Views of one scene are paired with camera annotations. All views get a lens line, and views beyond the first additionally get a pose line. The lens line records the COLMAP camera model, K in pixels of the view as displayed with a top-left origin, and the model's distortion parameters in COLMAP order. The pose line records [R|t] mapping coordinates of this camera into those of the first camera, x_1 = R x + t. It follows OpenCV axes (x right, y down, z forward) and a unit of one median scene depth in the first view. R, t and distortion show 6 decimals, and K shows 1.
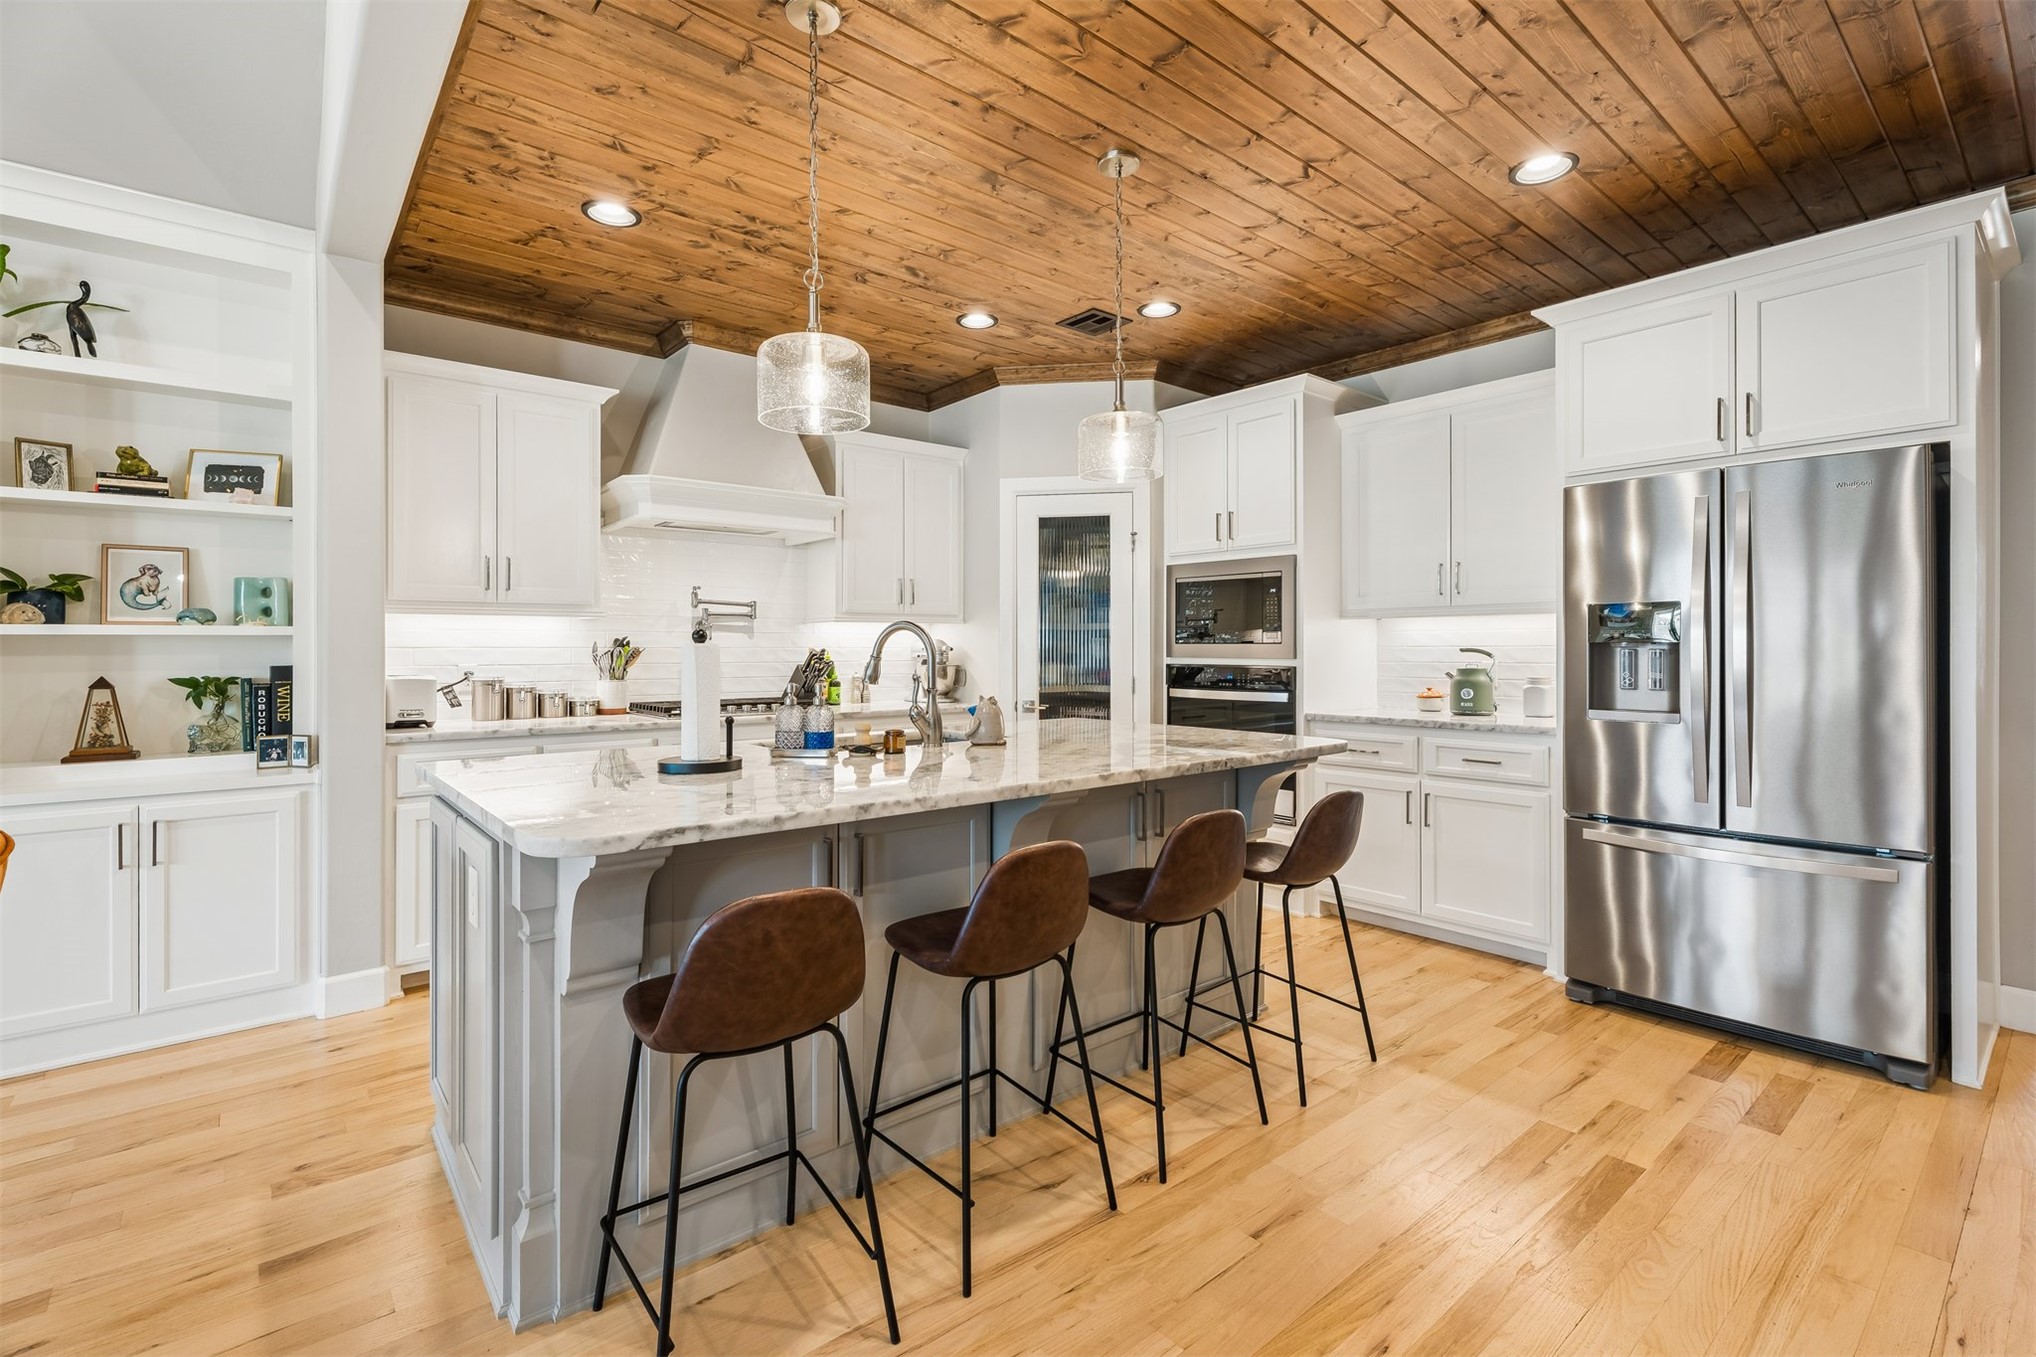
lens RADIAL K [[922.5, 0, 1017.5], [0, 922.5, 644.5], [0, 0, 1]] dist [0.001017, -0.000863]
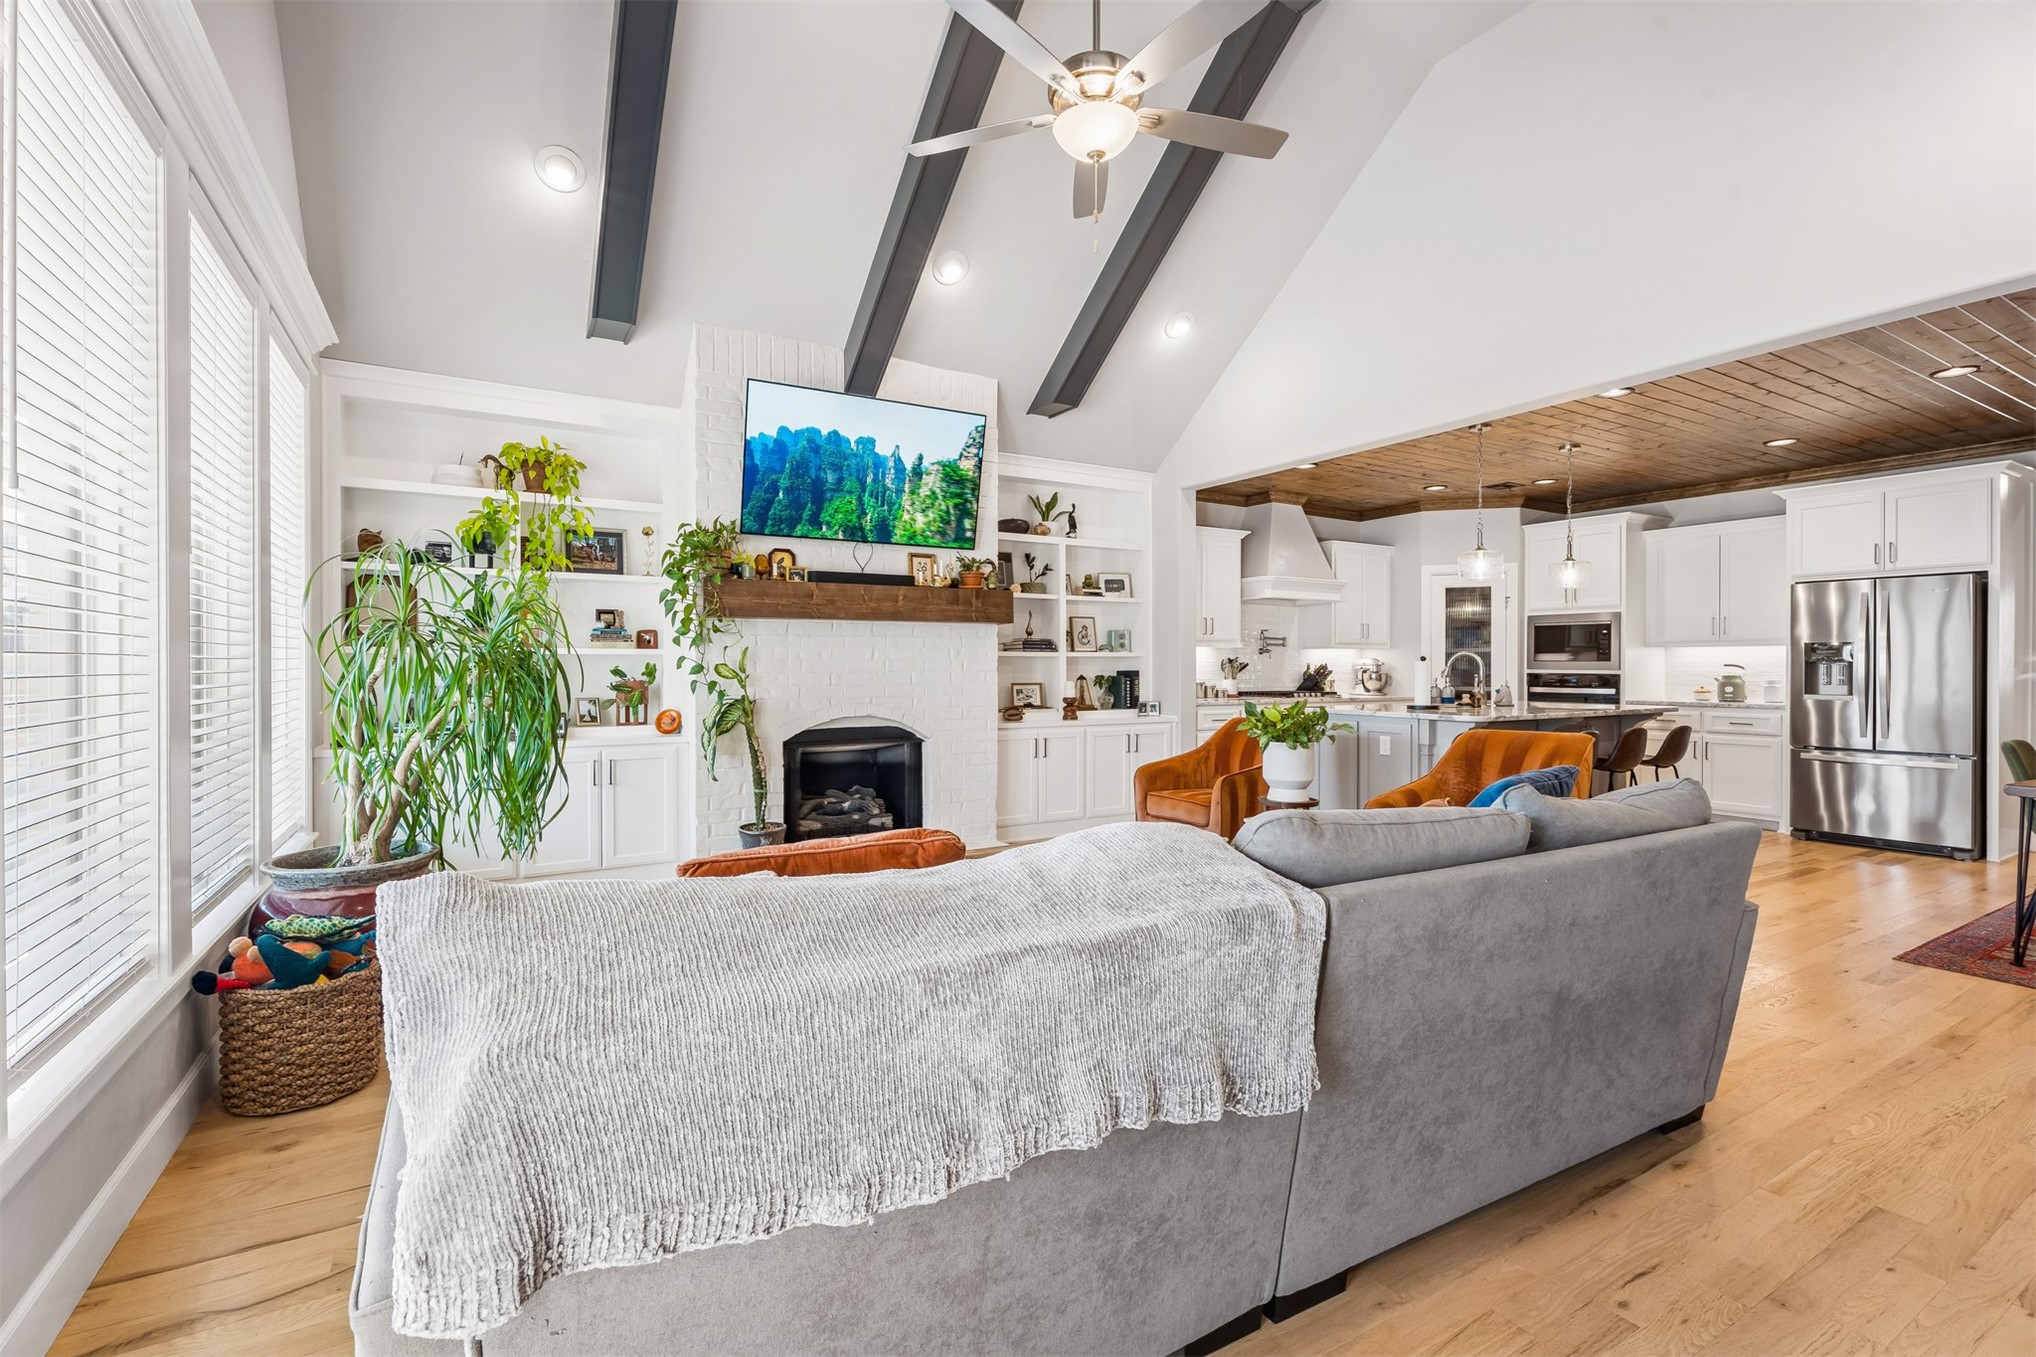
lens RADIAL K [[922.5, 0, 1007.8], [0, 922.5, 661.6], [0, 0, 1]] dist [0.001017, -0.000863]
pose [[0.987404, 0.002319, -0.158205, -0.705047], [-0.002096, 0.999997, 0.001573, -0.001015], [0.158208, -0.001221, 0.987405, -1.143061]]
